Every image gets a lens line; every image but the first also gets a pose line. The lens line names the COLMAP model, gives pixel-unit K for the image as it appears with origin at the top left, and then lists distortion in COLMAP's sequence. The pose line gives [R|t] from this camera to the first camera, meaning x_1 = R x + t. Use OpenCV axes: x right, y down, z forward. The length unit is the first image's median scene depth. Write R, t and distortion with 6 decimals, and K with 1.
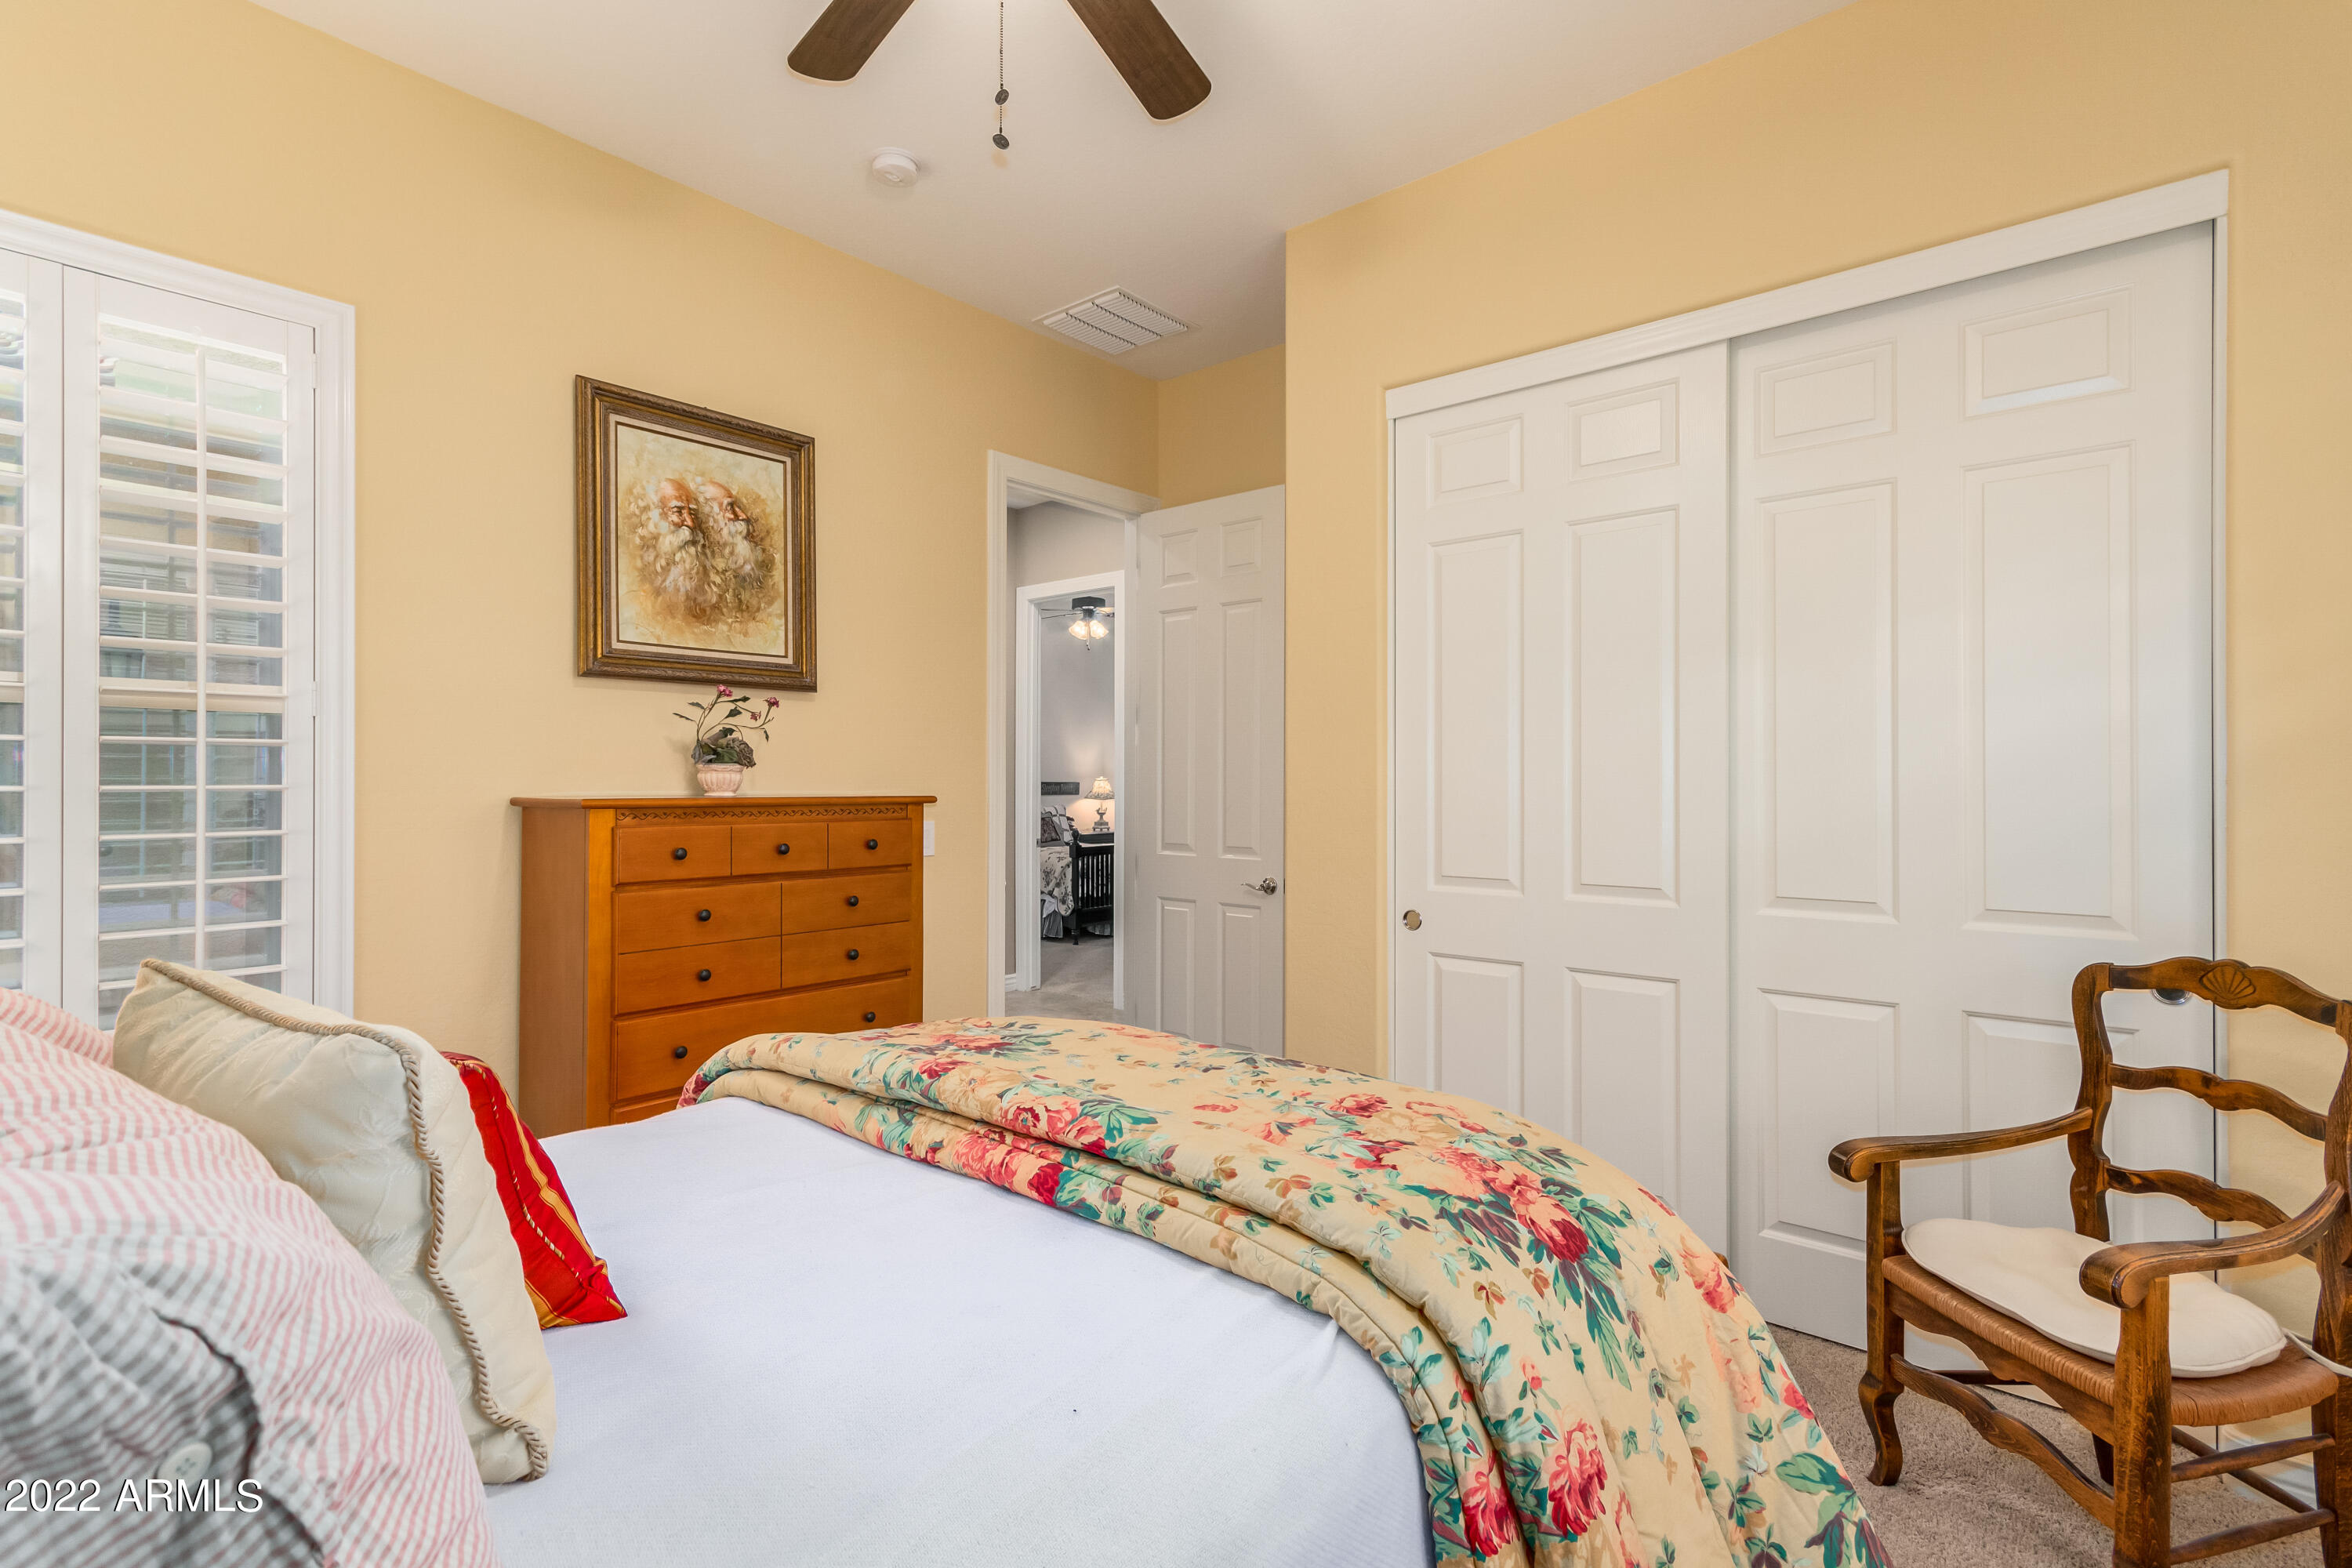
lens RADIAL K [[1103.2, 0, 1177.7], [0, 1103.2, 788.6], [0, 0, 1]] dist [0.008517, -0.001328]
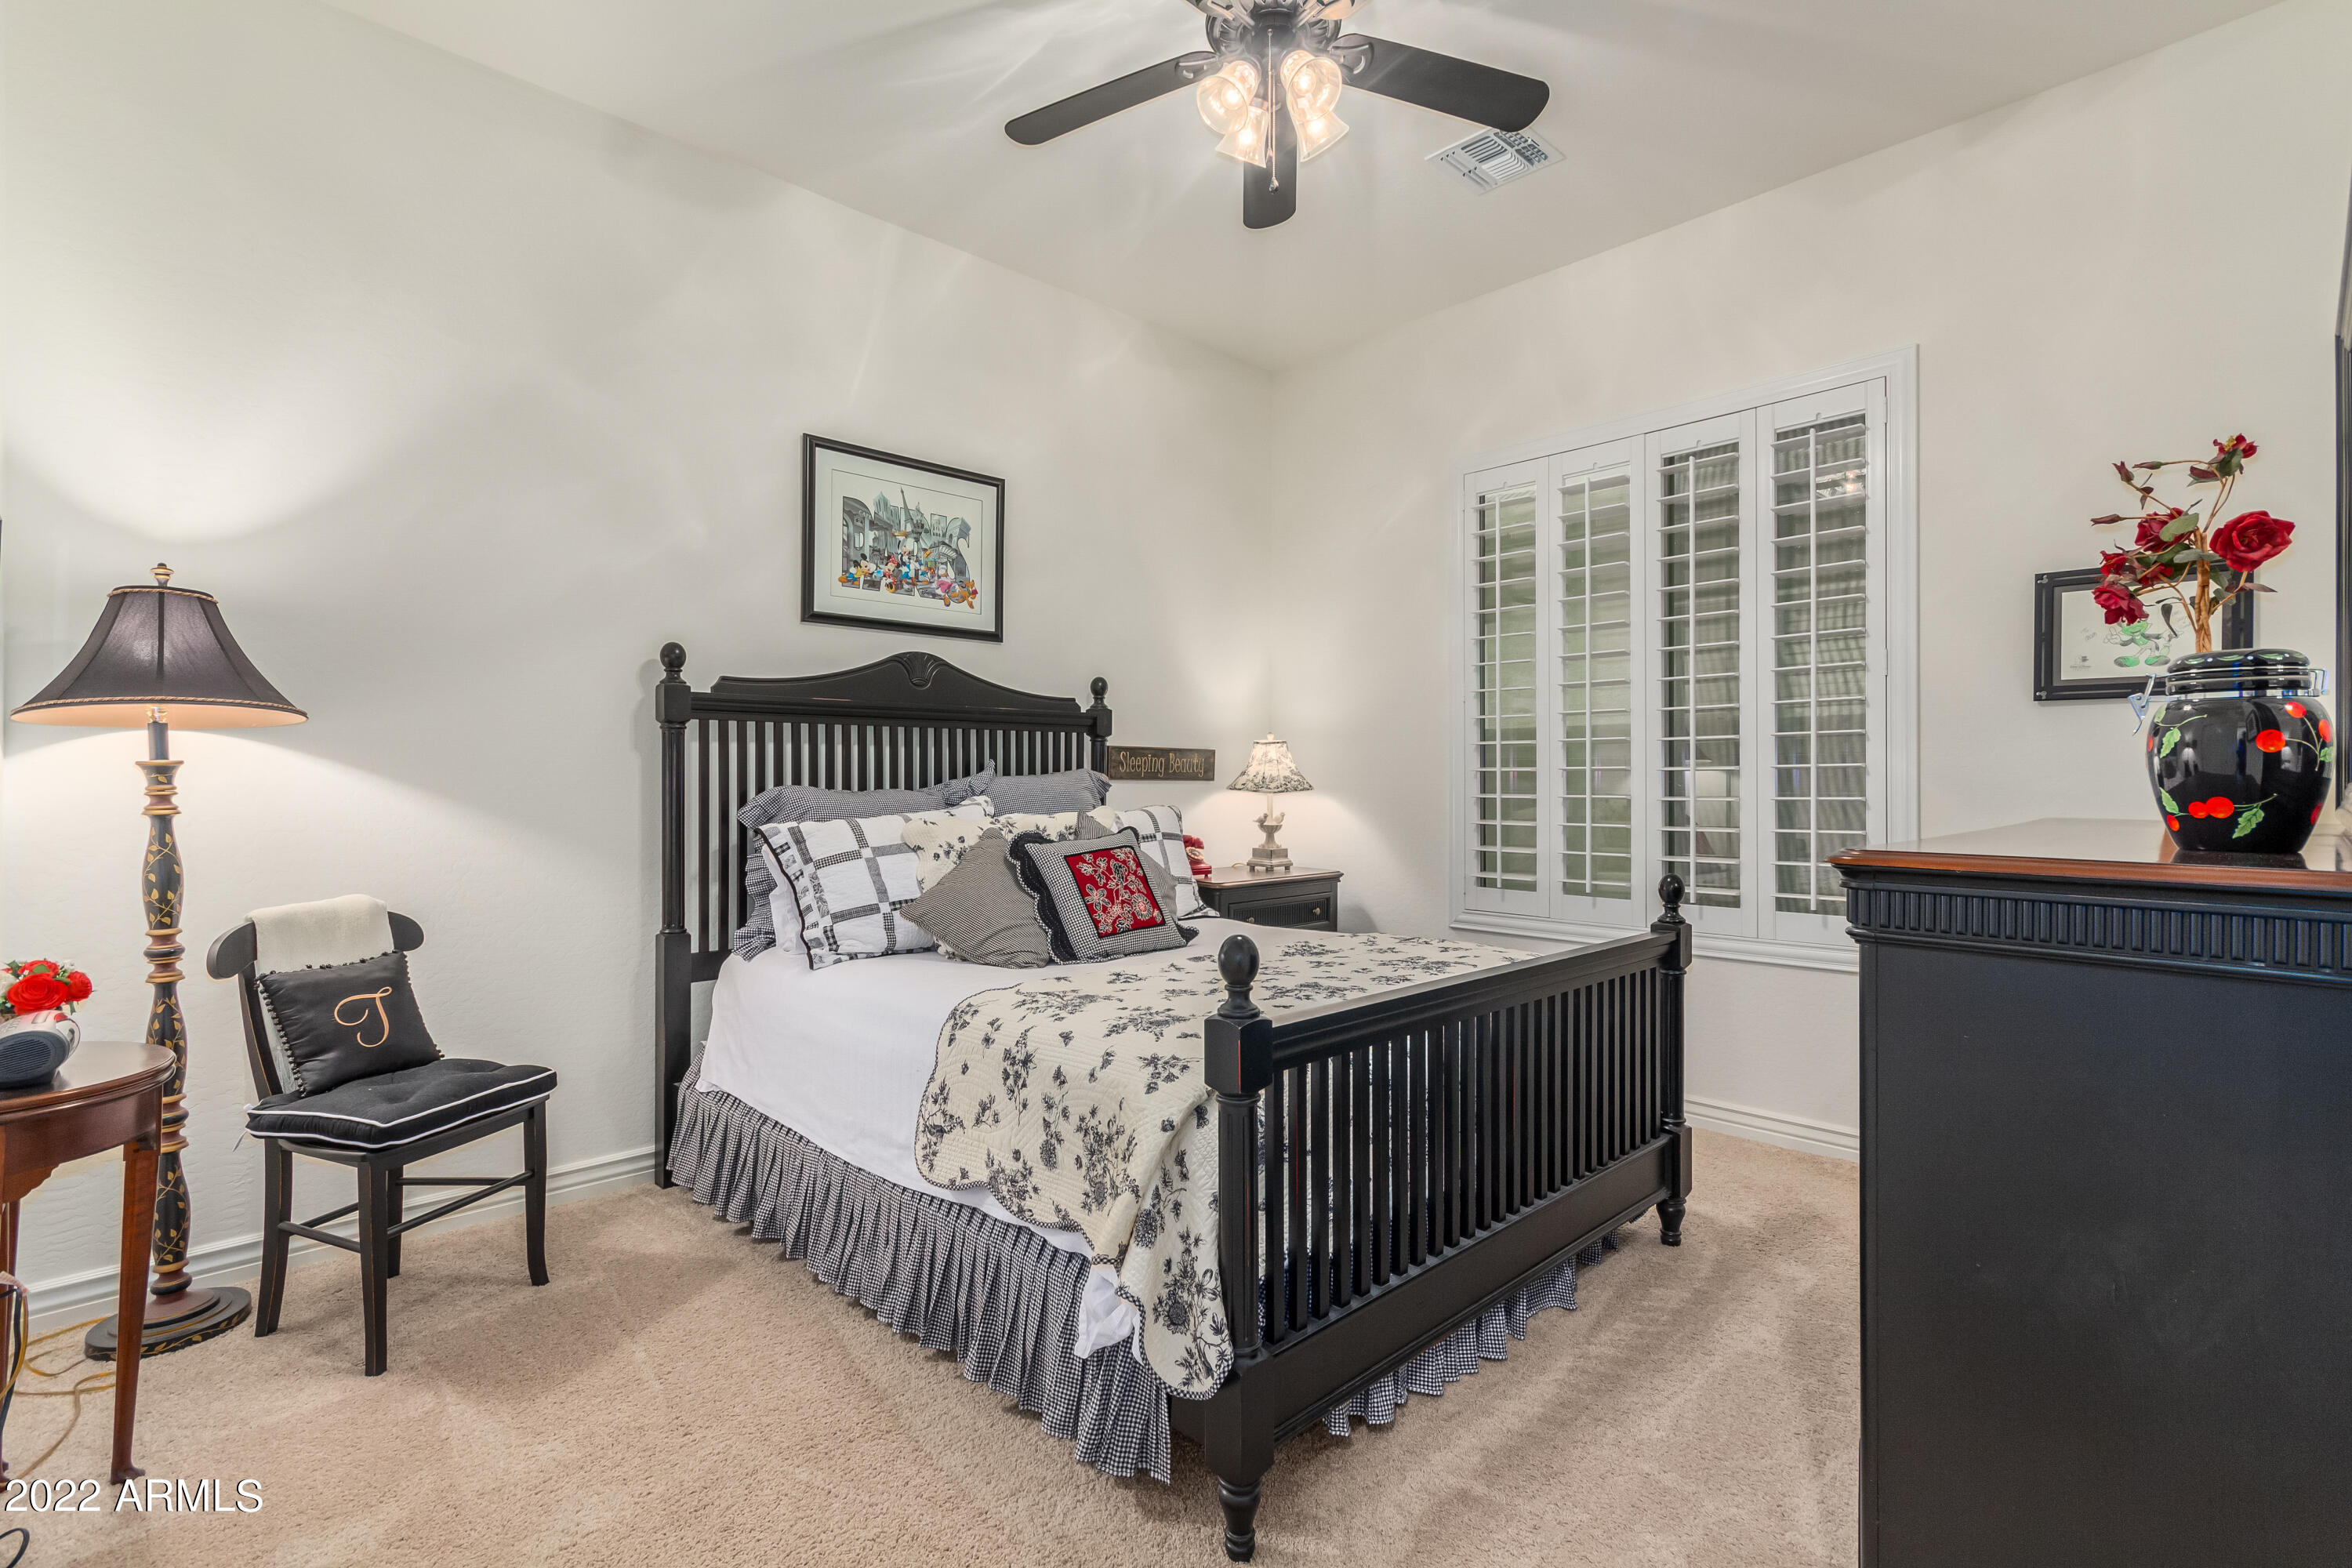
lens RADIAL K [[1103.2, 0, 1172.3], [0, 1103.2, 788.9], [0, 0, 1]] dist [0.008517, -0.001328]
pose [[0.994406, 0.002550, -0.105596, -0.067532], [-0.002568, 0.999997, -0.000035, 0.009322], [0.105596, 0.000306, 0.994409, 0.652353]]
